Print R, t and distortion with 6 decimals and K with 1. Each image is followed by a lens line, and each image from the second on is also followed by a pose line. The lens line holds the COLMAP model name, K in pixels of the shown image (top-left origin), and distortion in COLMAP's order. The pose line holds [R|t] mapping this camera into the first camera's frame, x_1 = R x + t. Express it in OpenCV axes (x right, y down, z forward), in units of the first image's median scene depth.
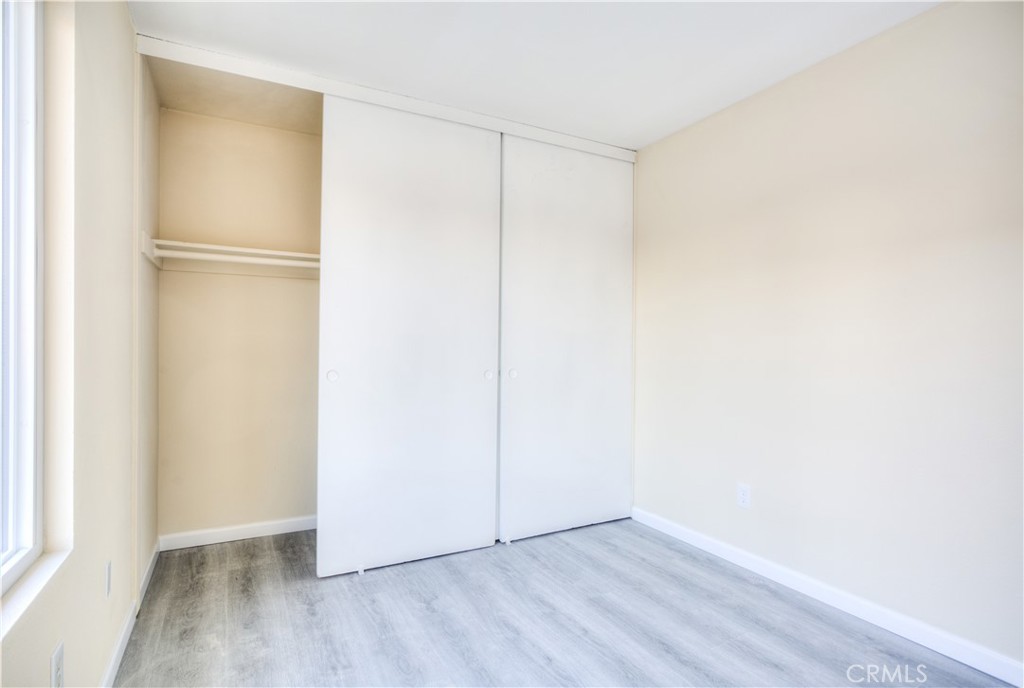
lens RADIAL K [[515.8, 0, 496.1], [0, 515.8, 343.0], [0, 0, 1]] dist [-0.016255, -0.000071]
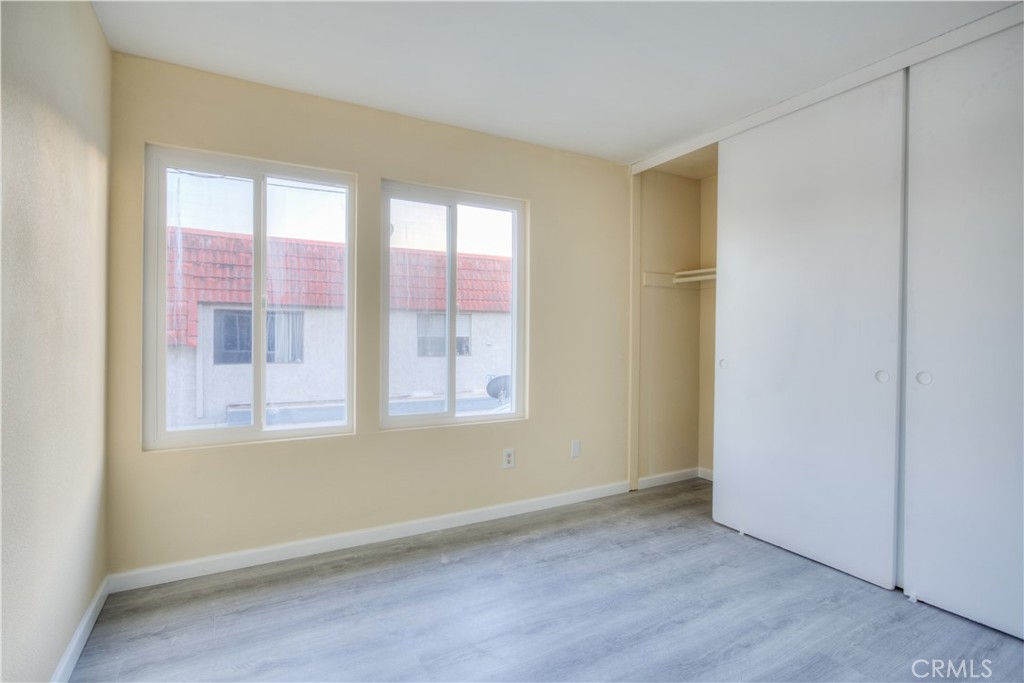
lens RADIAL K [[498.4, 0, 510.3], [0, 498.4, 340.0], [0, 0, 1]] dist [-0.025540, 0.009038]
pose [[0.031514, 0.002647, -0.999500, 0.877917], [-0.009702, 0.999950, 0.002343, 0.008701], [0.999456, 0.009623, 0.031538, 0.453021]]
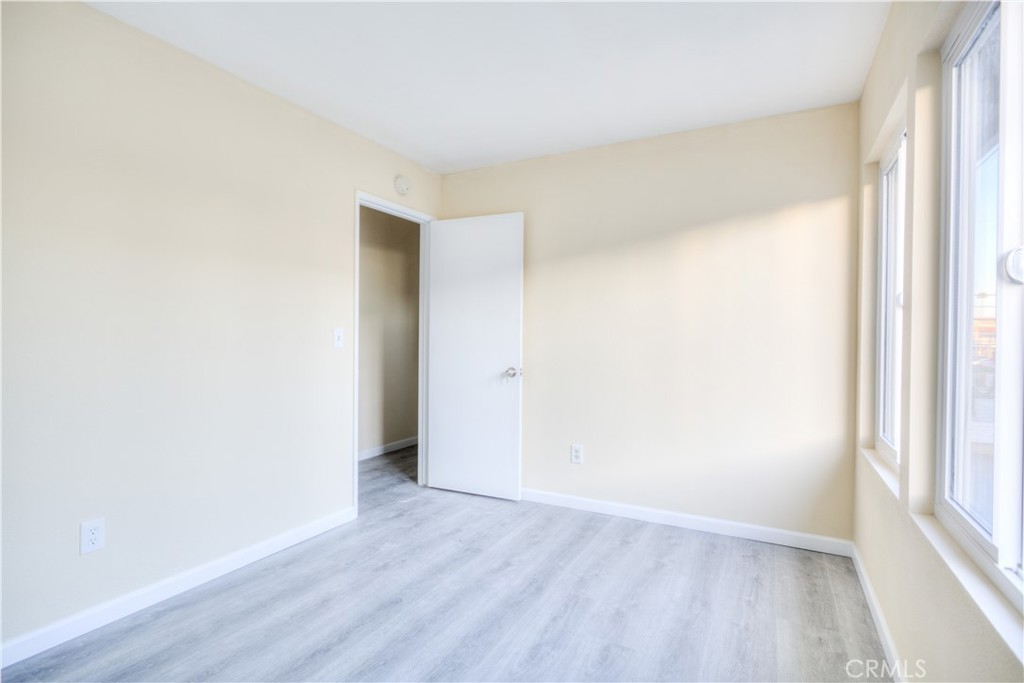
lens RADIAL K [[498.4, 0, 510.3], [0, 498.4, 340.0], [0, 0, 1]] dist [-0.025540, 0.009038]
pose [[-0.566332, -0.012698, 0.824079, -0.494045], [-0.004139, 0.999913, 0.012563, -0.003186], [-0.824167, 0.003704, -0.566335, 0.972075]]
